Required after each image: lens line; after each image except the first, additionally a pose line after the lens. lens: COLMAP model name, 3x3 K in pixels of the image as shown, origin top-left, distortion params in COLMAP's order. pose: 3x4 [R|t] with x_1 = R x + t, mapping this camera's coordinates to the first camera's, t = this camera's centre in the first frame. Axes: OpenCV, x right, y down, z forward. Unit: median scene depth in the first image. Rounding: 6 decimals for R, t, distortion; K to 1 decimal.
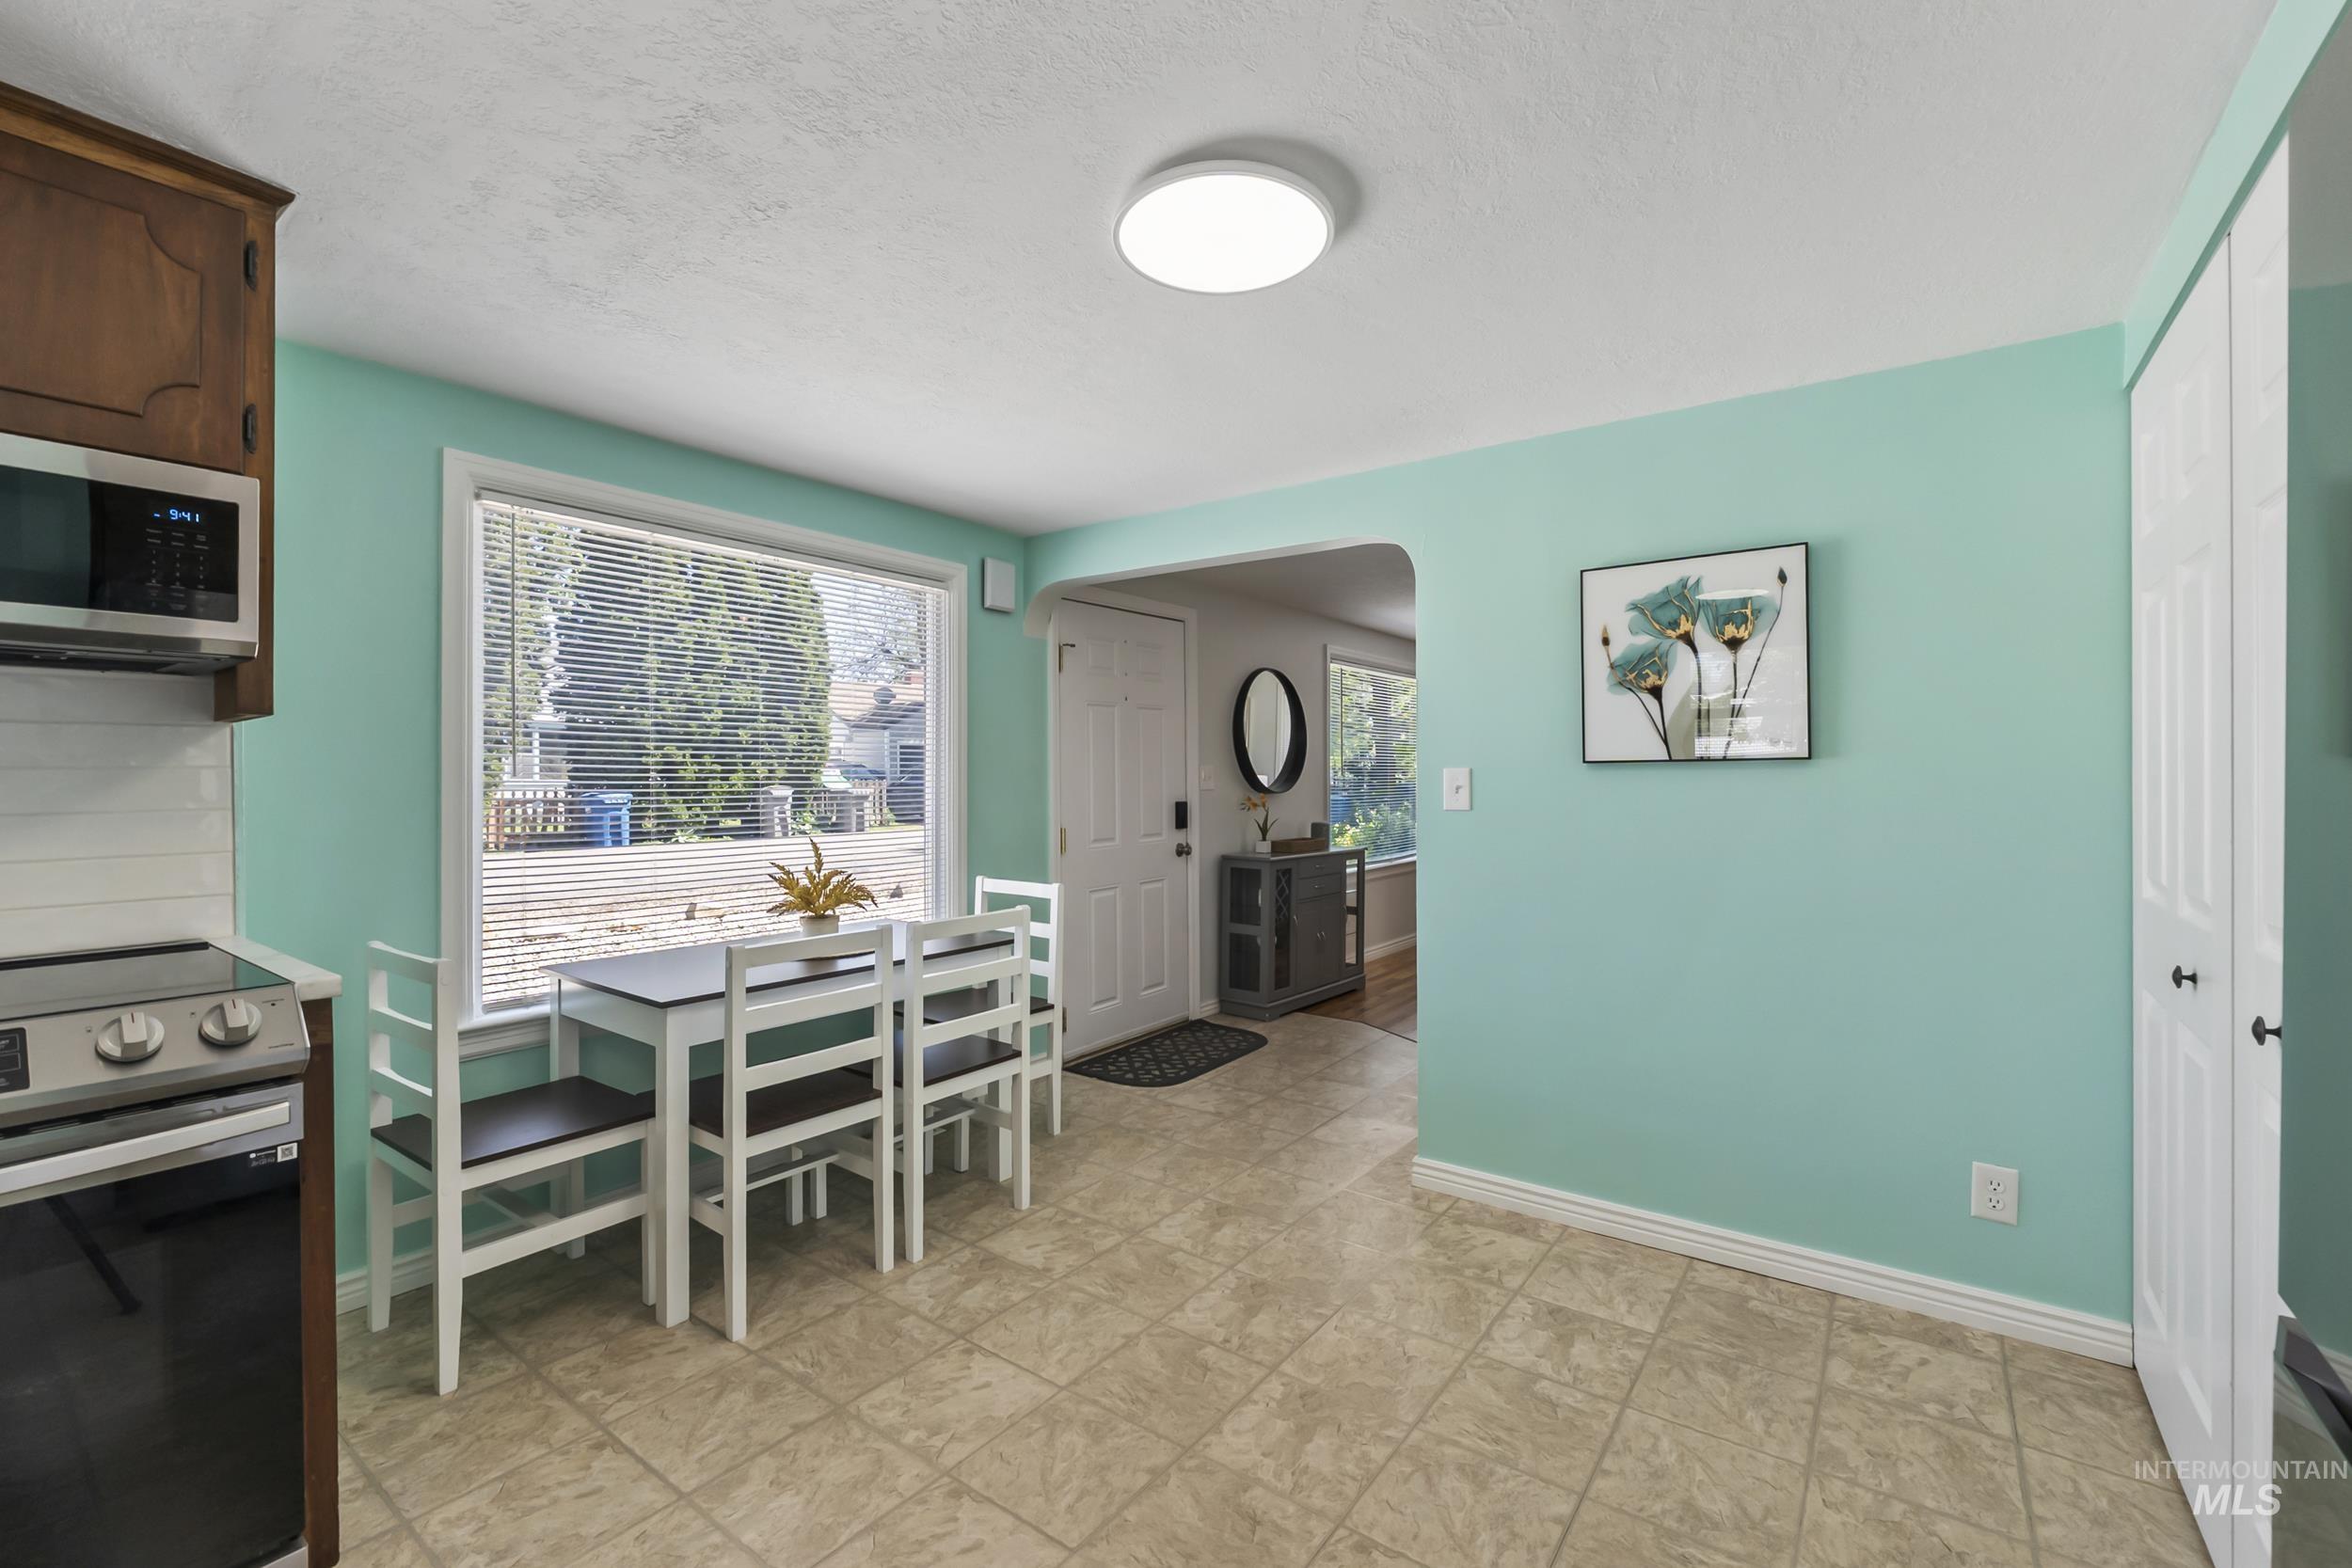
lens RADIAL K [[995.0, 0, 1173.4], [0, 995.0, 778.0], [0, 0, 1]] dist [-0.010861, 0.001322]
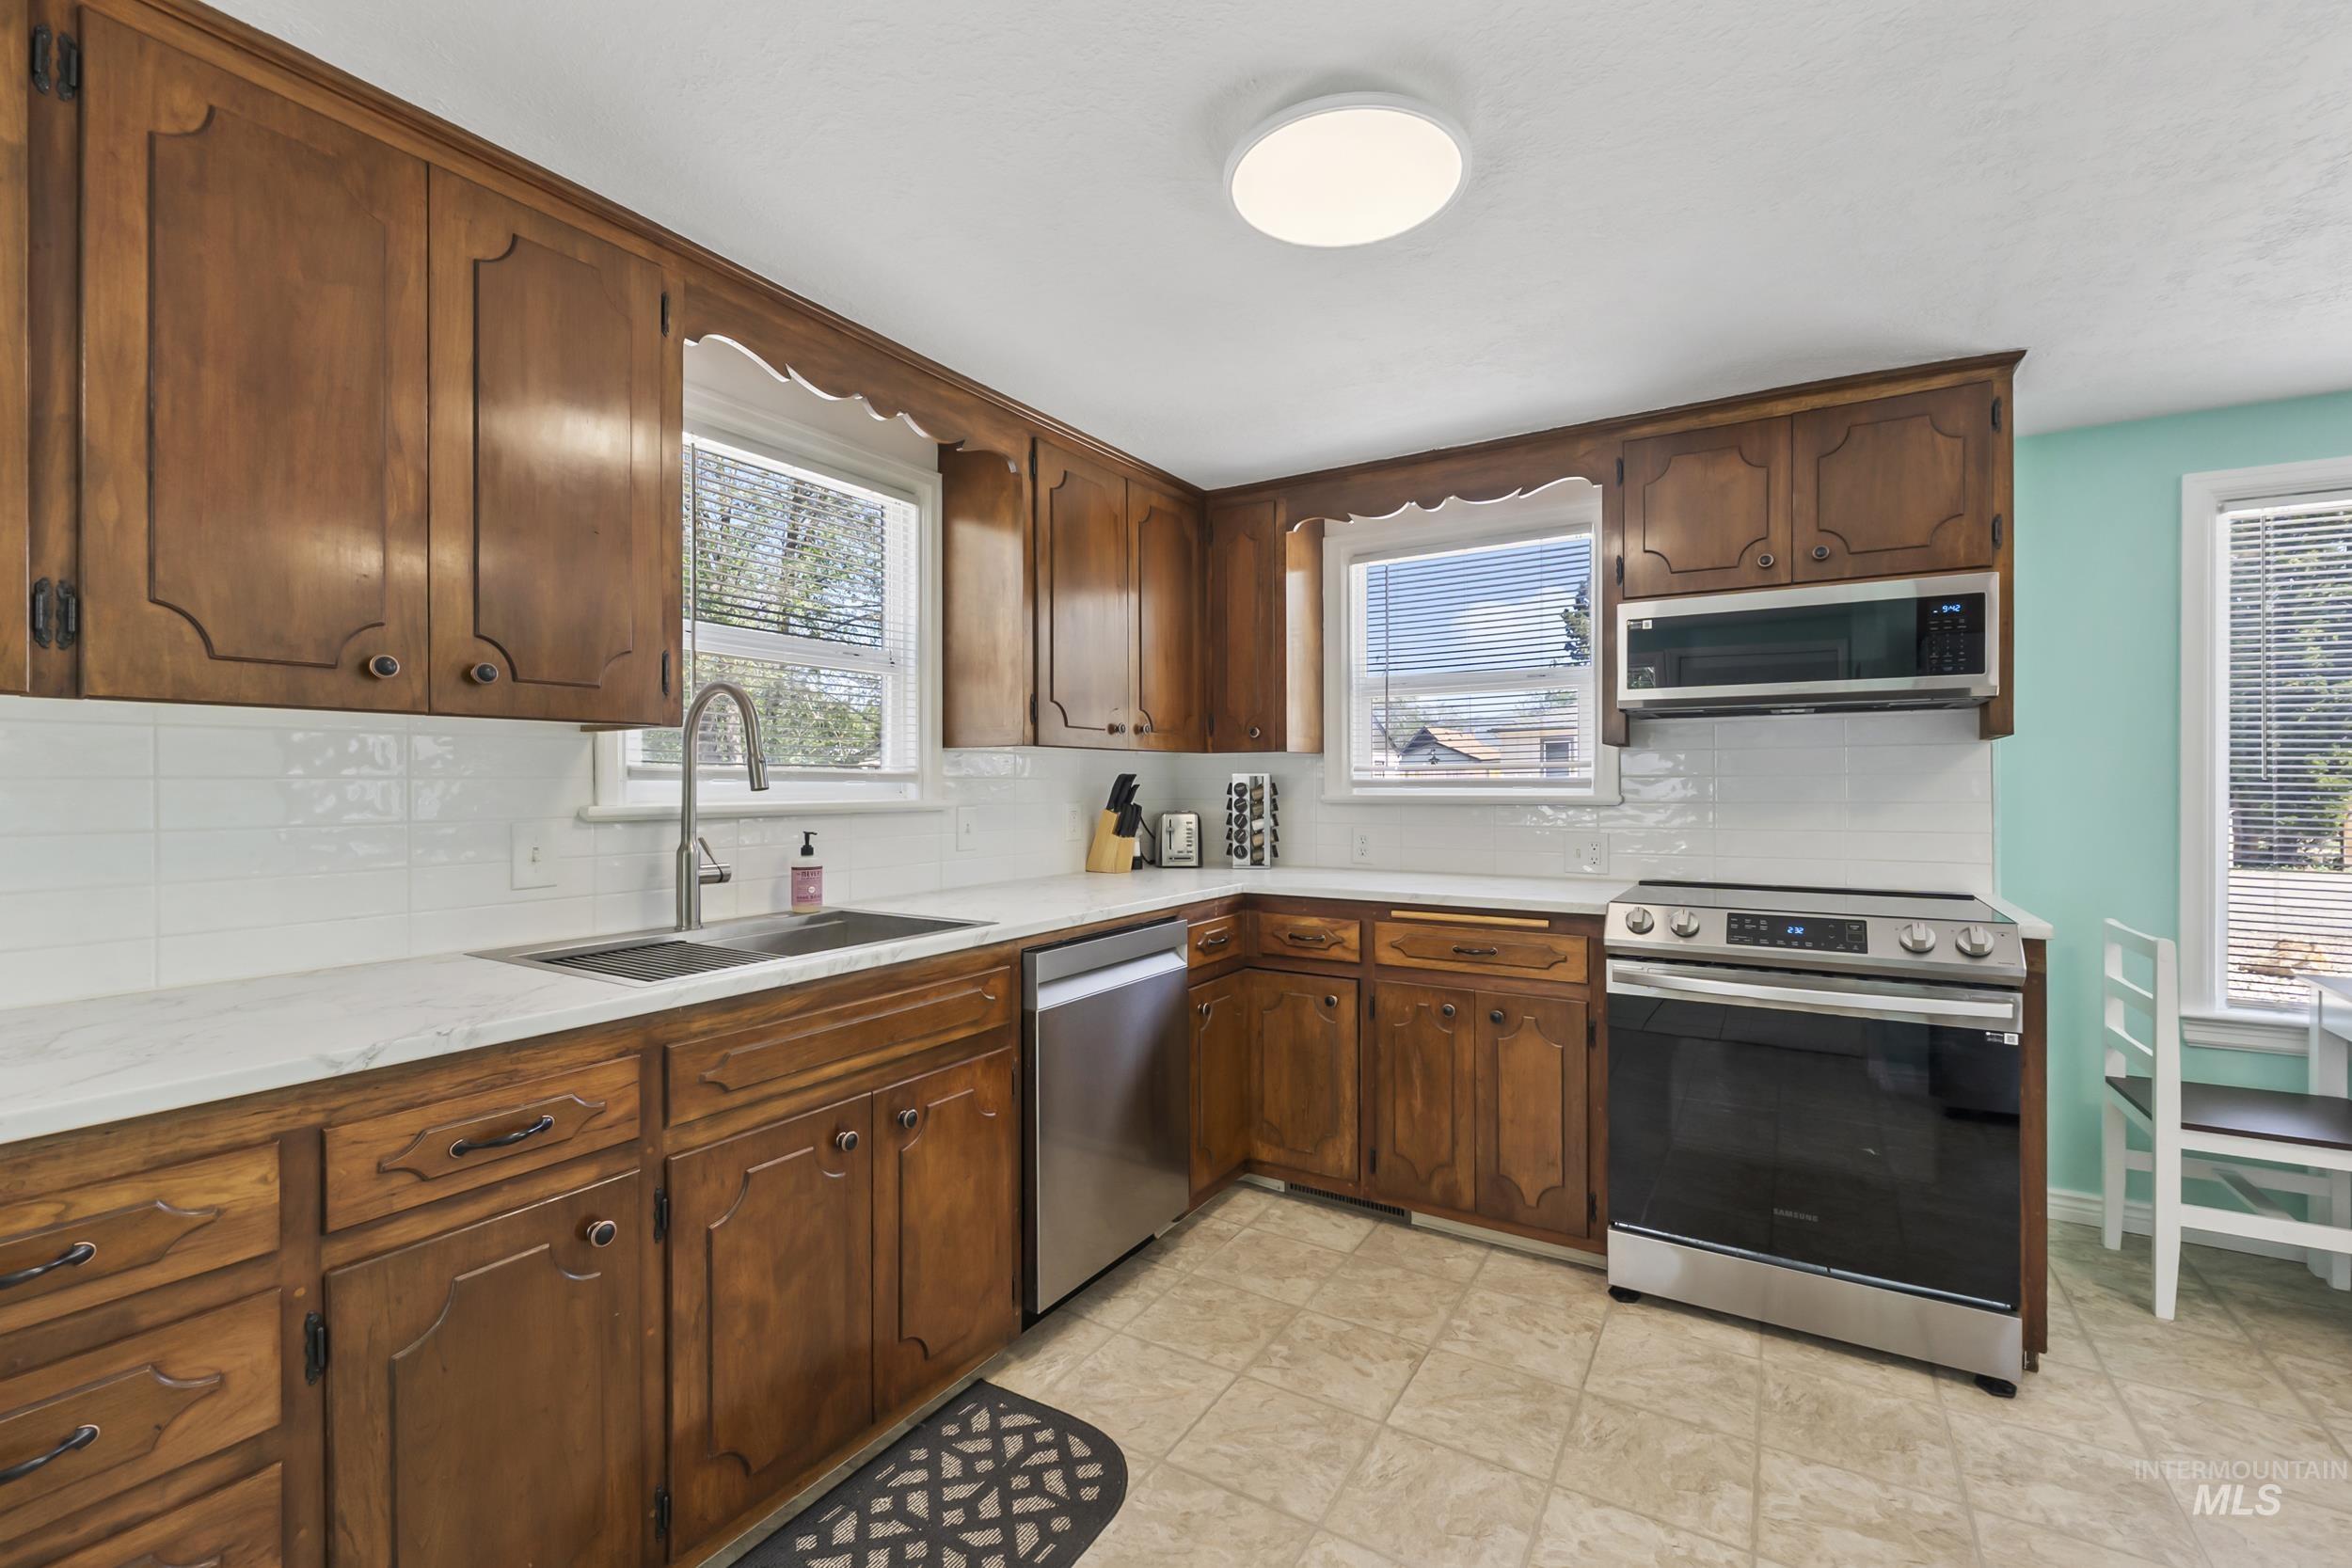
lens RADIAL K [[995.0, 0, 1170.3], [0, 995.0, 780.8], [0, 0, 1]] dist [-0.010861, 0.001322]
pose [[0.081597, -0.000414, -0.996665, 0.349080], [0.001244, 0.999999, -0.000314, -0.000898], [0.996665, -0.001214, 0.081598, -0.273272]]
